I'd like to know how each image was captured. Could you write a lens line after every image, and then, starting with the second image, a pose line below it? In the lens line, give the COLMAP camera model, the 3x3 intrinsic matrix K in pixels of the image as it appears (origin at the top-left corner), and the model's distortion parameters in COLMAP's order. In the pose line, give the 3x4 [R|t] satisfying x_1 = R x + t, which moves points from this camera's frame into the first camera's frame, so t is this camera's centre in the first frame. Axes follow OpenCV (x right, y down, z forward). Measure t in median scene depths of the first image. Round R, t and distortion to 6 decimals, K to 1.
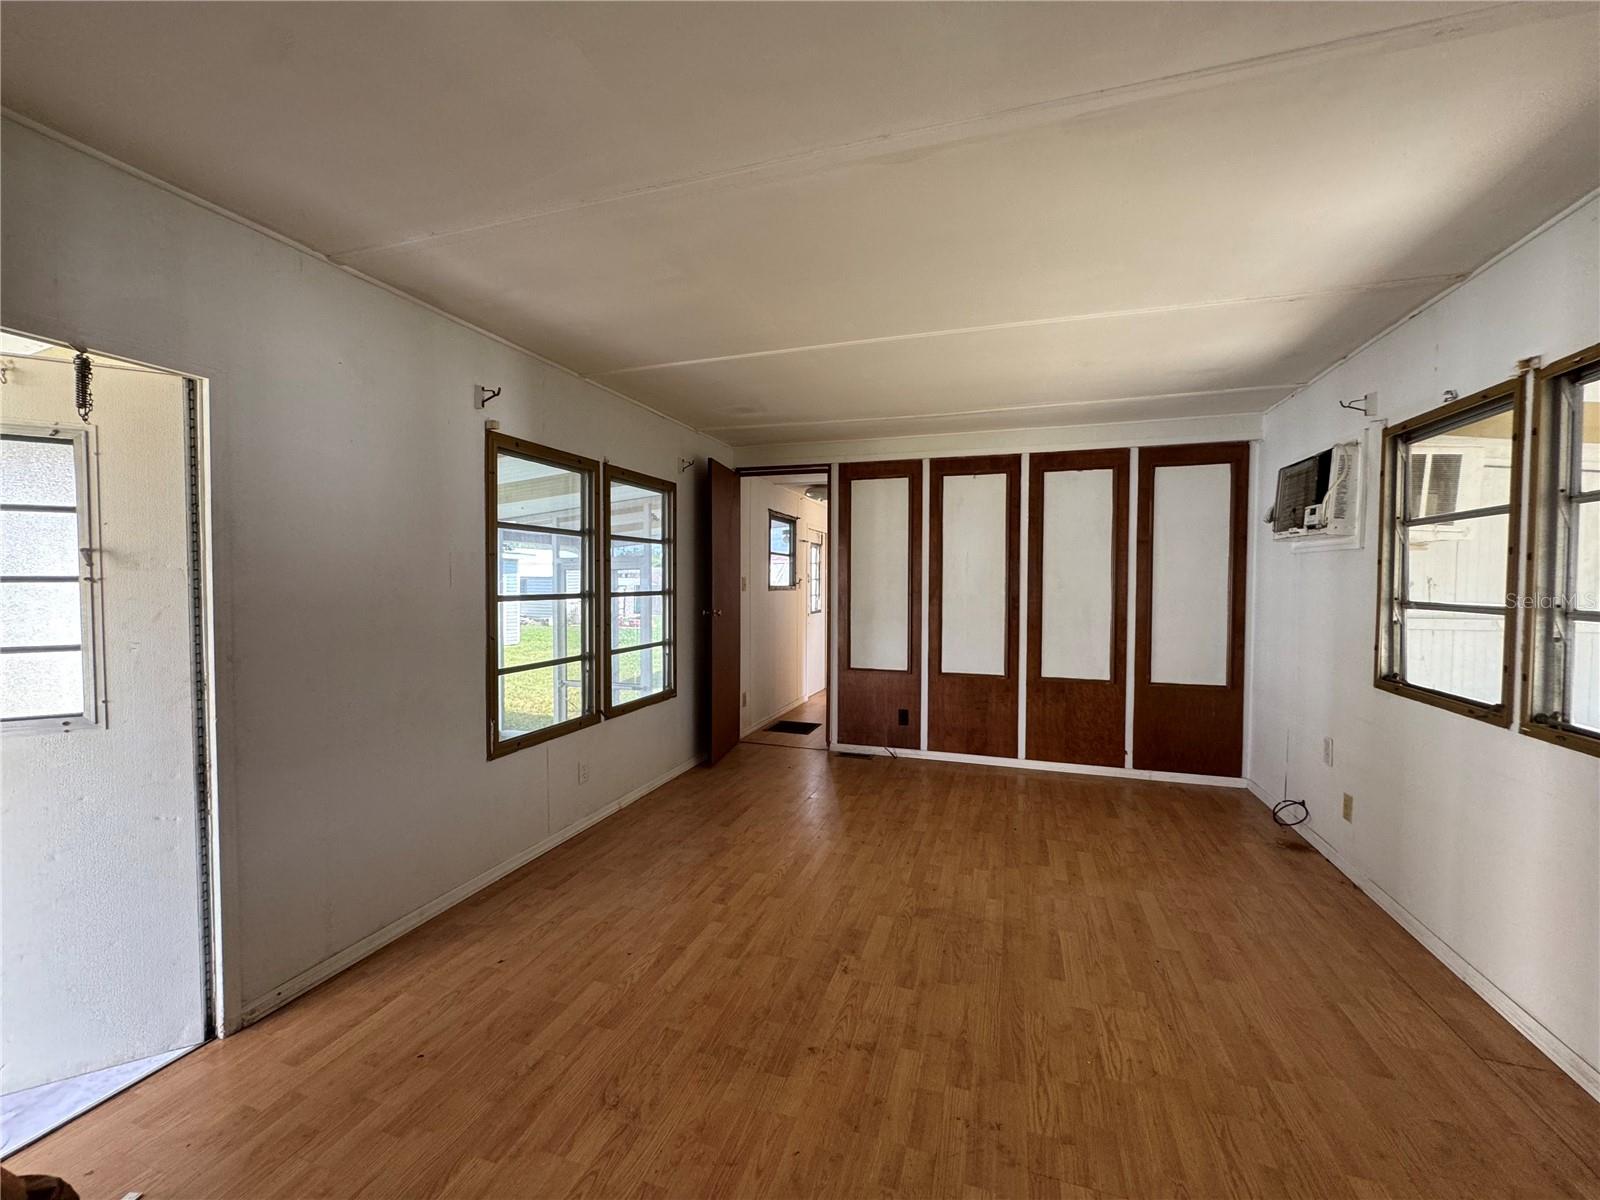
lens RADIAL K [[633.3, 0, 781.9], [0, 633.3, 603.0], [0, 0, 1]] dist [-0.018692, -0.000195]
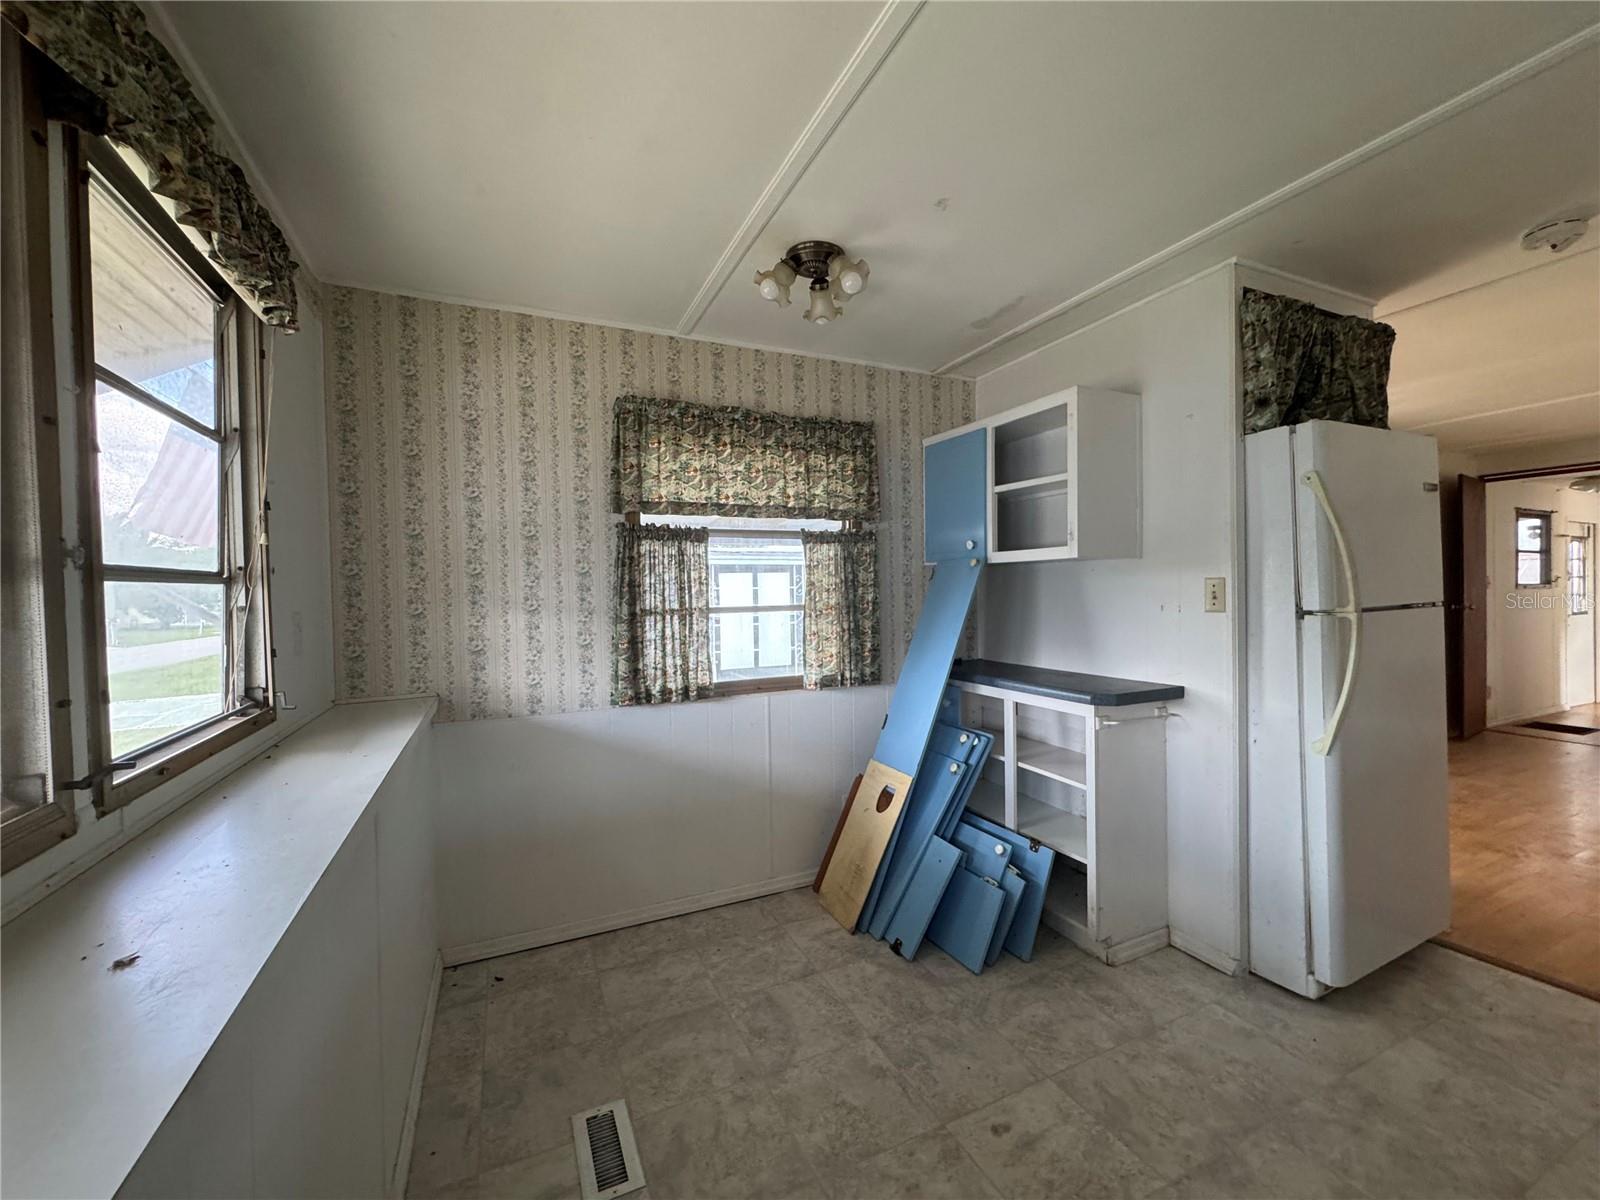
lens RADIAL K [[633.3, 0, 781.9], [0, 633.3, 603.0], [0, 0, 1]] dist [-0.018692, -0.000195]
pose [[0.682214, -0.004314, -0.731140, -0.110652], [-0.004881, 0.999933, -0.010455, 0.019910], [0.731137, 0.010701, 0.682147, -0.558896]]
